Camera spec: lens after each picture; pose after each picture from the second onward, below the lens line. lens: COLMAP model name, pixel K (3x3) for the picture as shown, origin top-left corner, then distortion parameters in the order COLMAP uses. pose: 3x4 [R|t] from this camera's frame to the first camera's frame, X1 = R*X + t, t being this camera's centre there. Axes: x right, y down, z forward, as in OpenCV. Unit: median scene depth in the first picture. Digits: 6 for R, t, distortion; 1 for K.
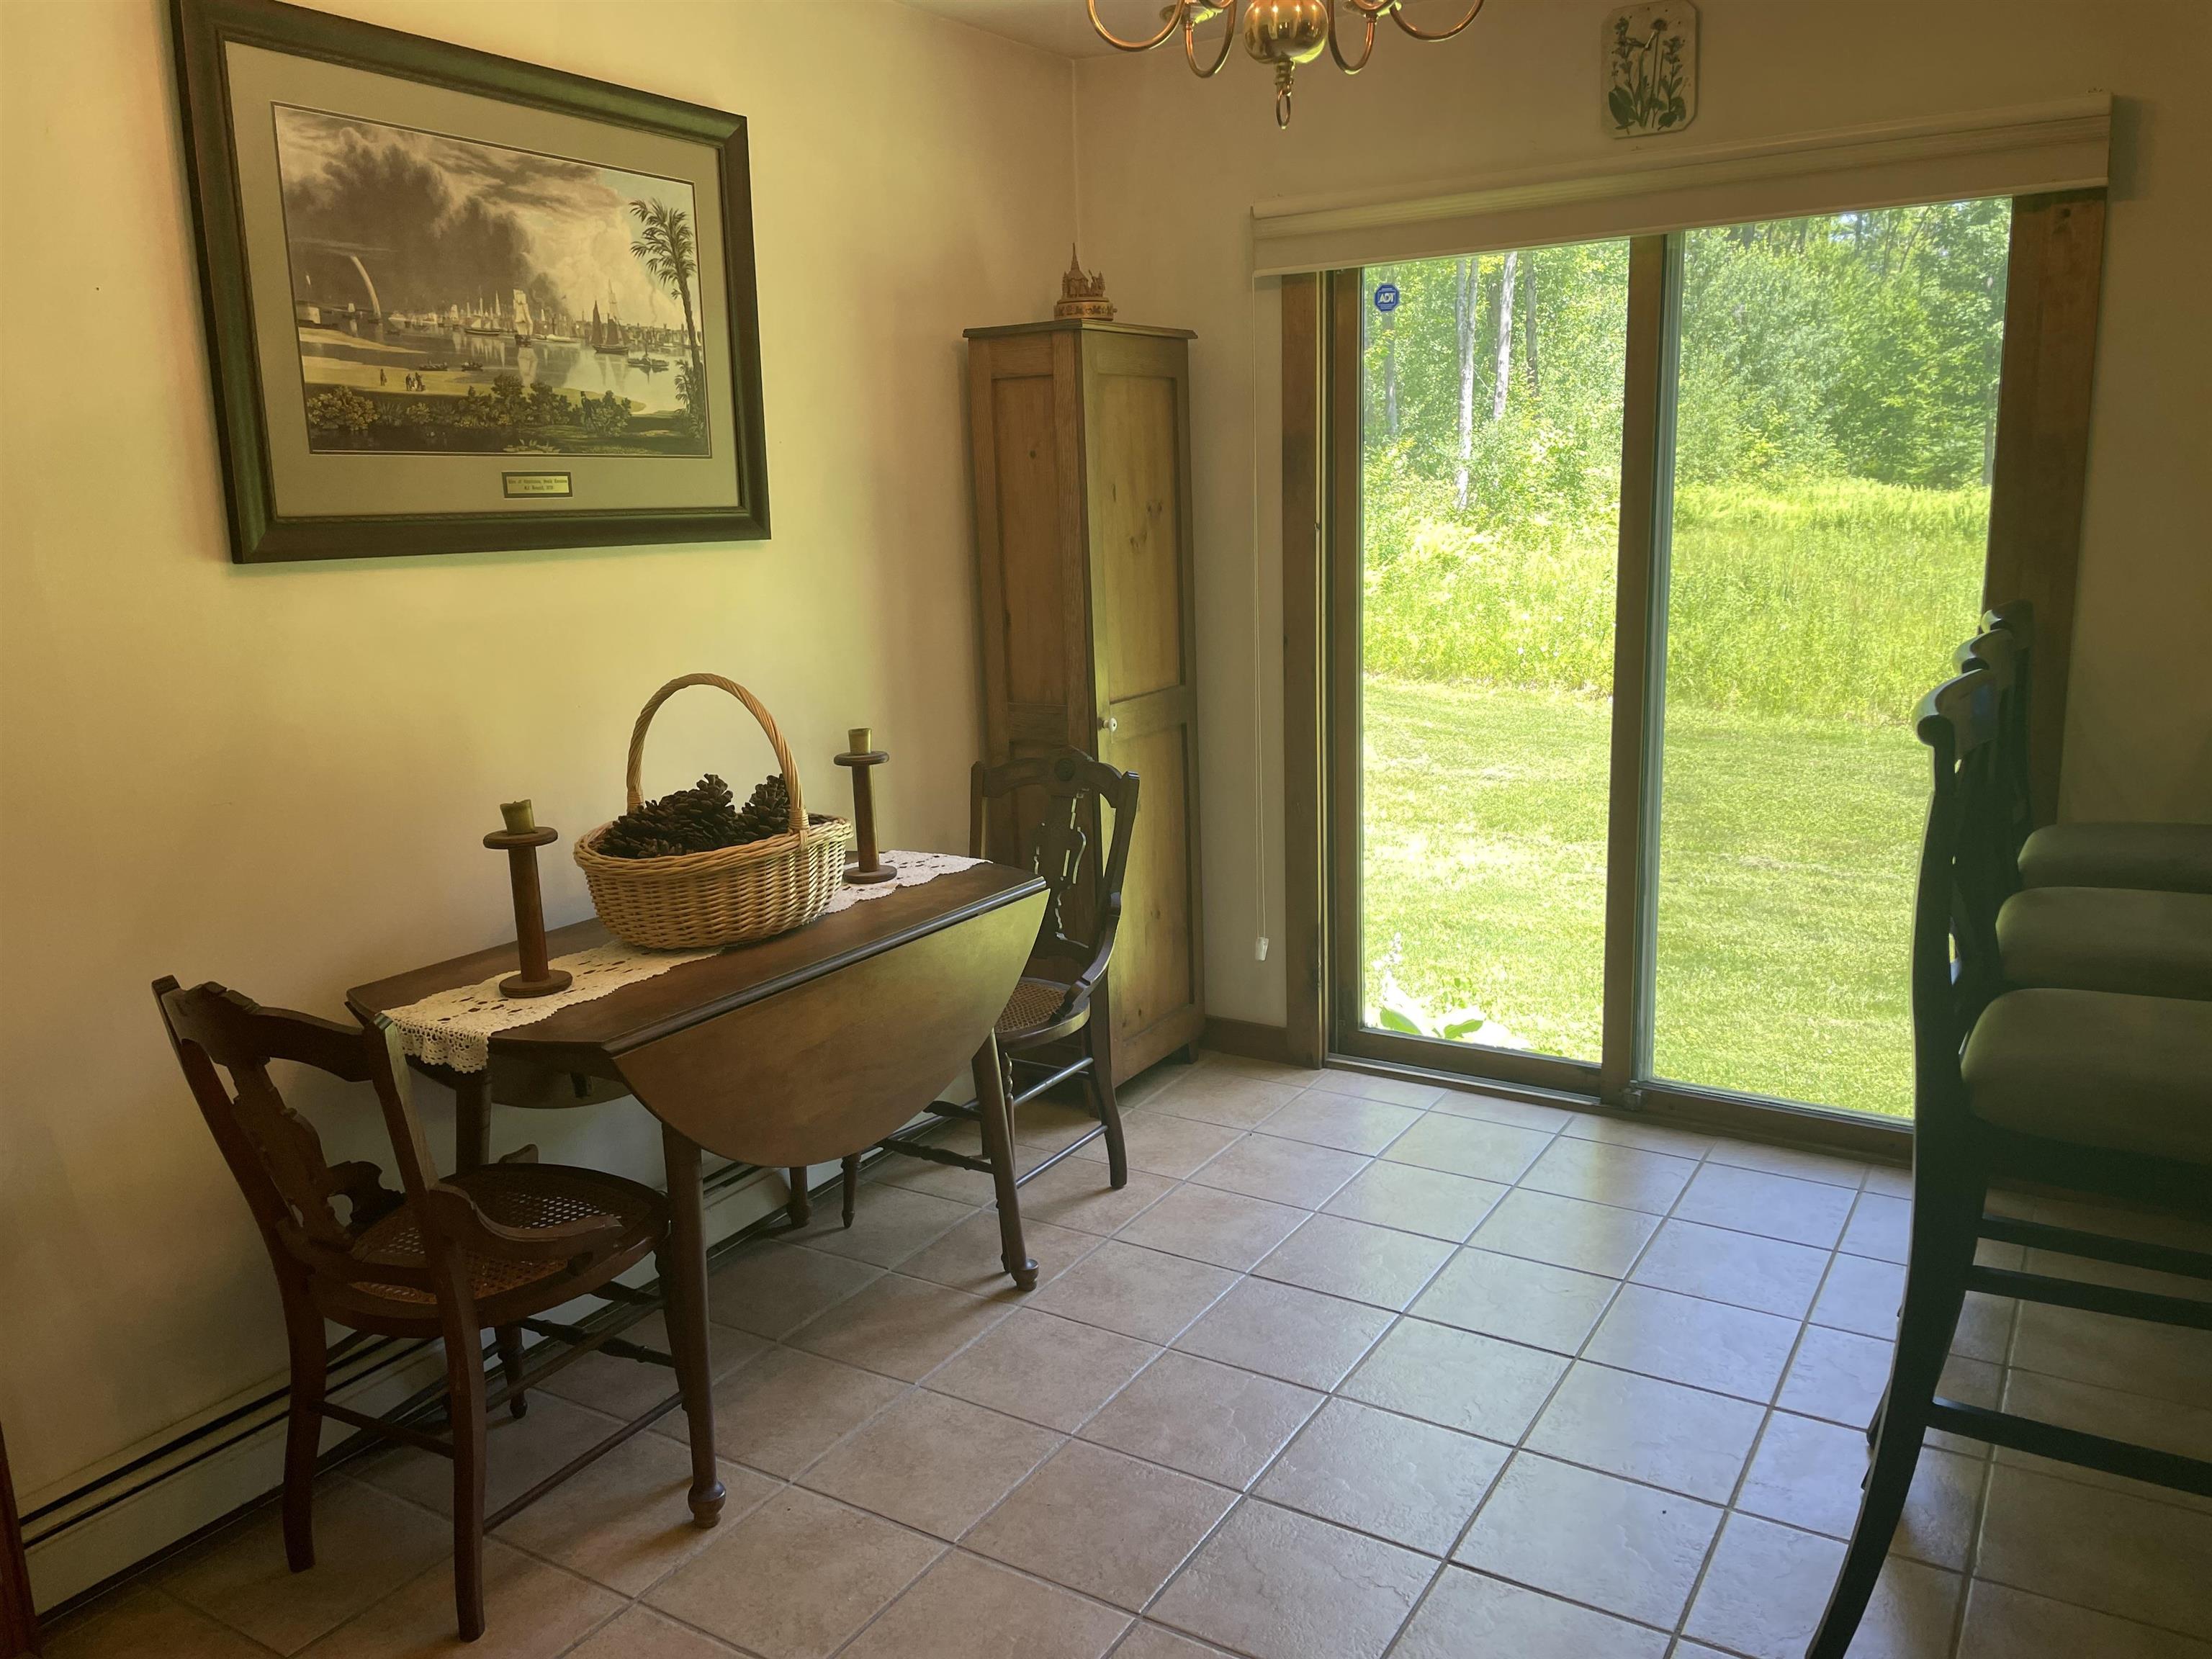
lens RADIAL K [[1679.3, 0, 1109.6], [0, 1679.3, 810.3], [0, 0, 1]] dist [0.072888, -0.086981]
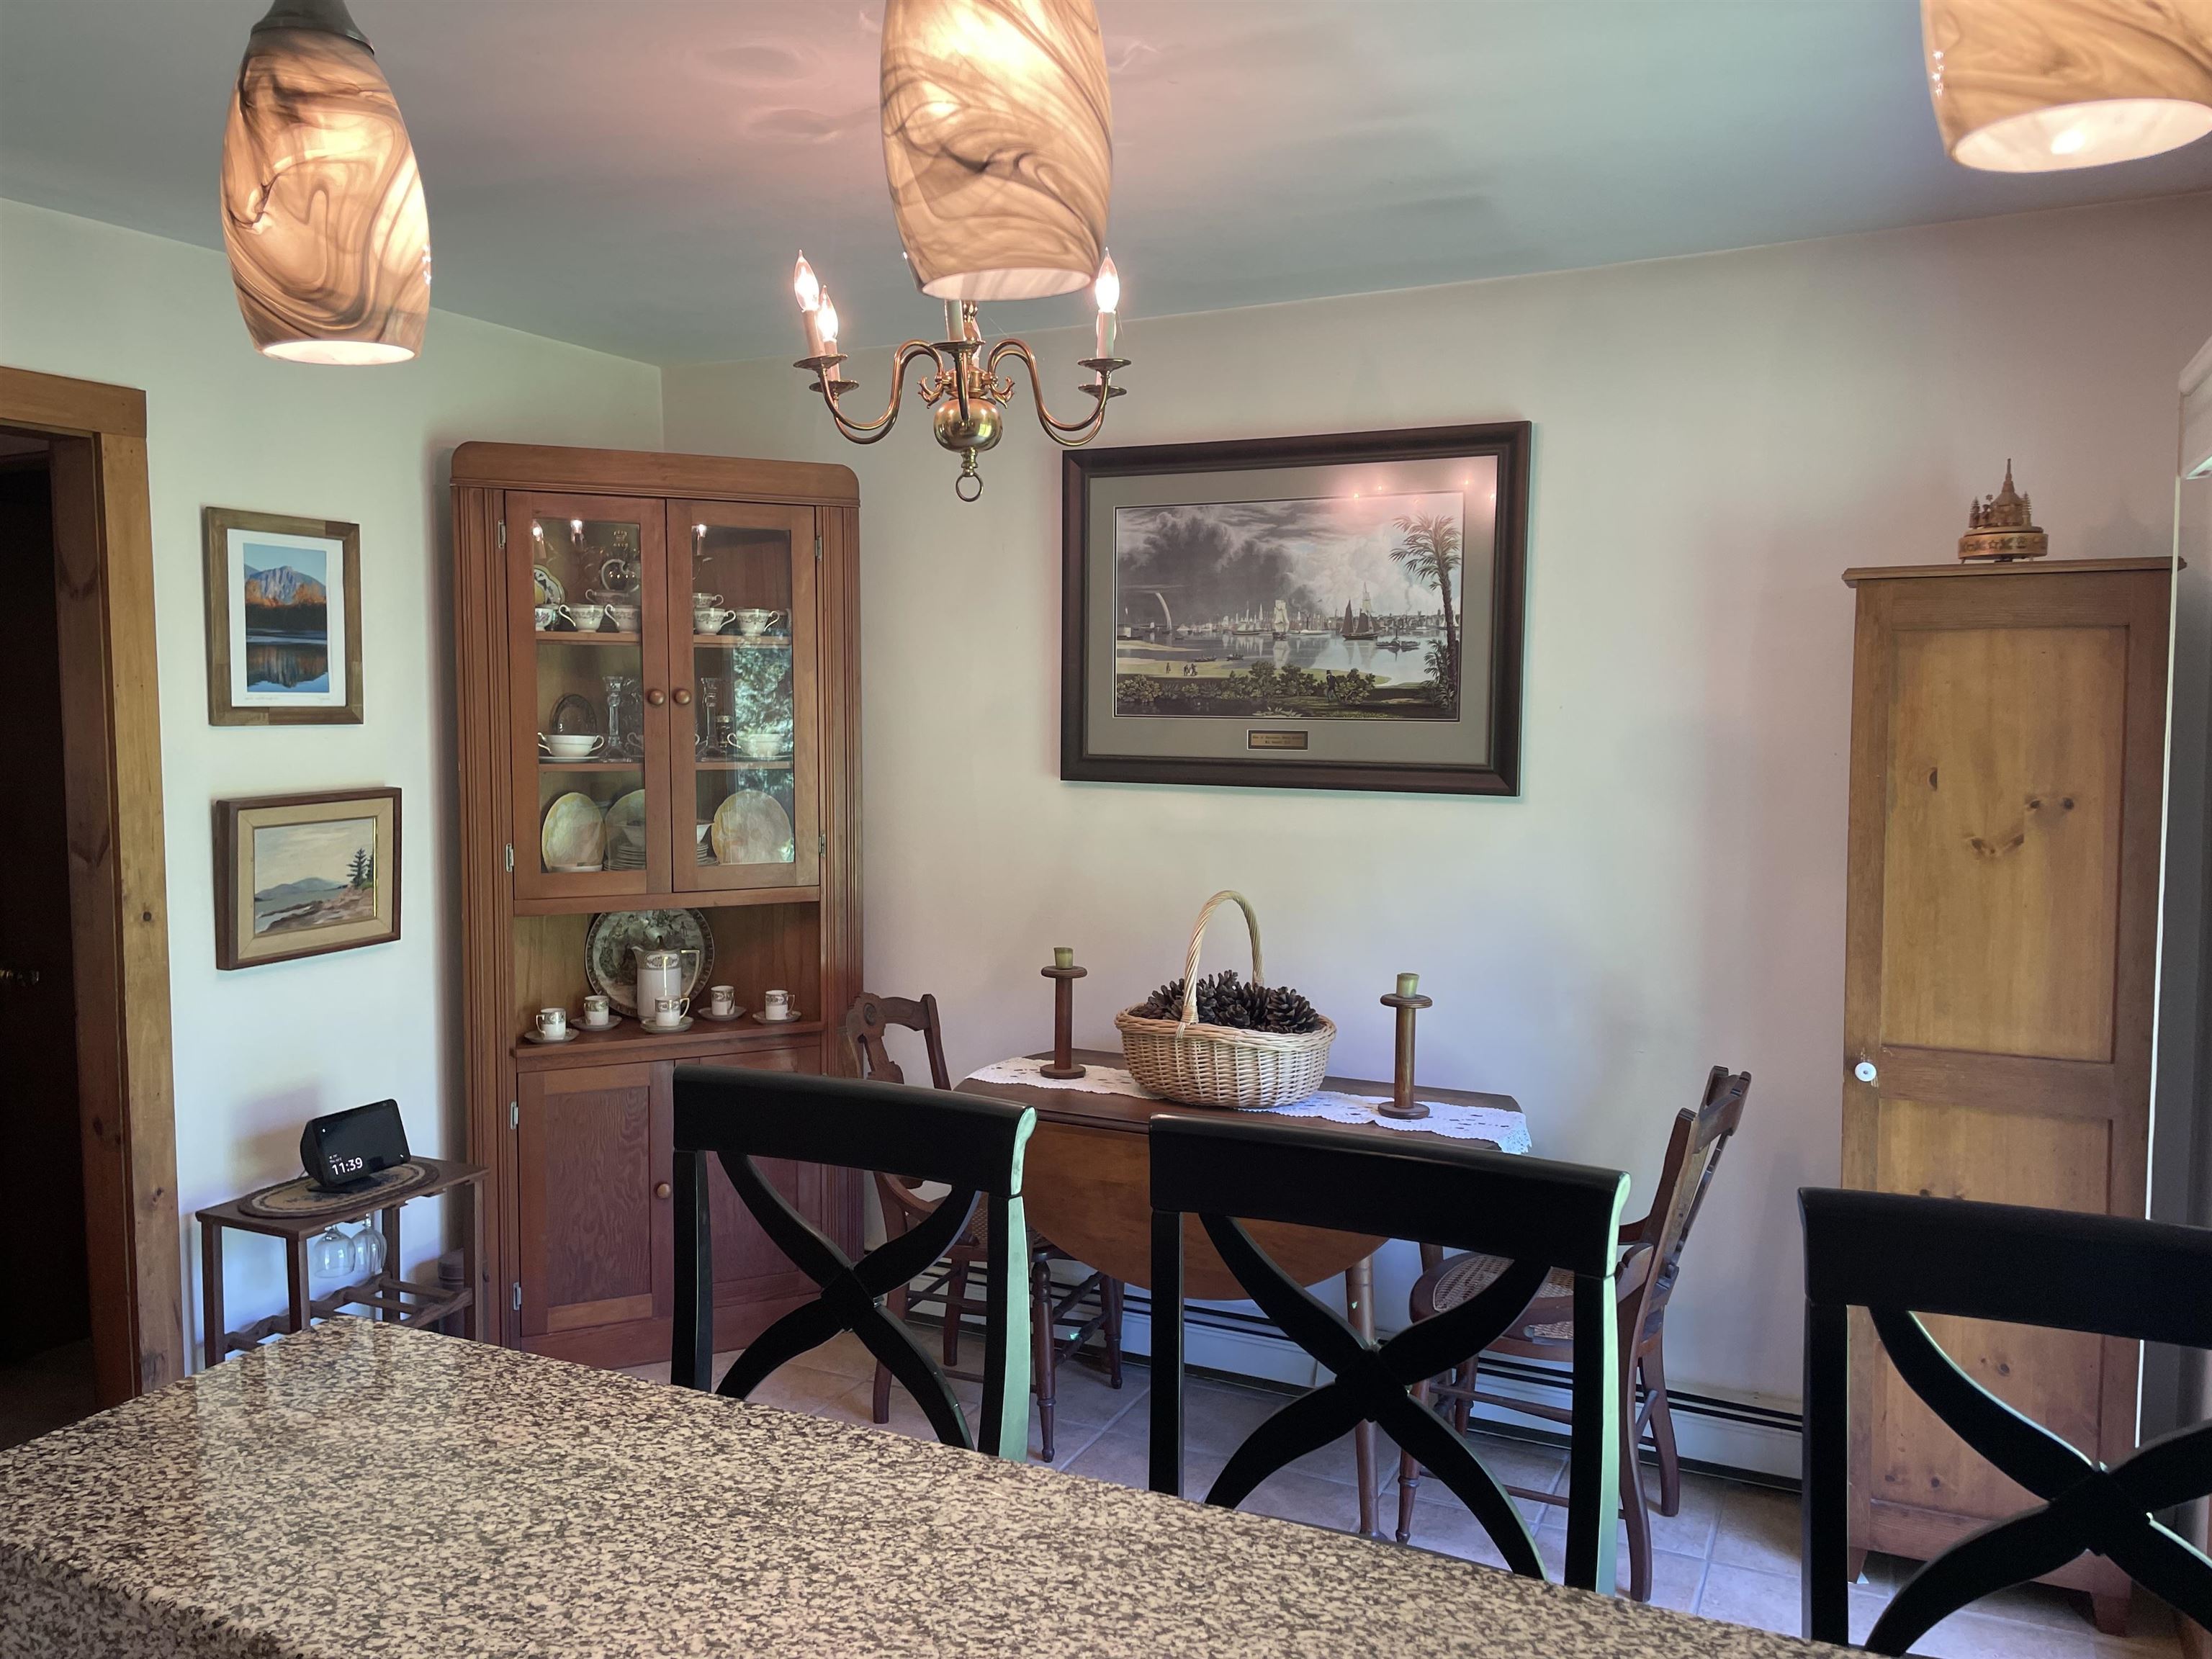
lens RADIAL K [[1679.3, 0, 1082.4], [0, 1679.3, 818.1], [0, 0, 1]] dist [0.072888, -0.086981]
pose [[0.102391, 0.105454, -0.989139, 0.980526], [-0.190772, 0.977989, 0.084517, -0.216882], [0.976280, 0.180046, 0.120255, 0.707305]]
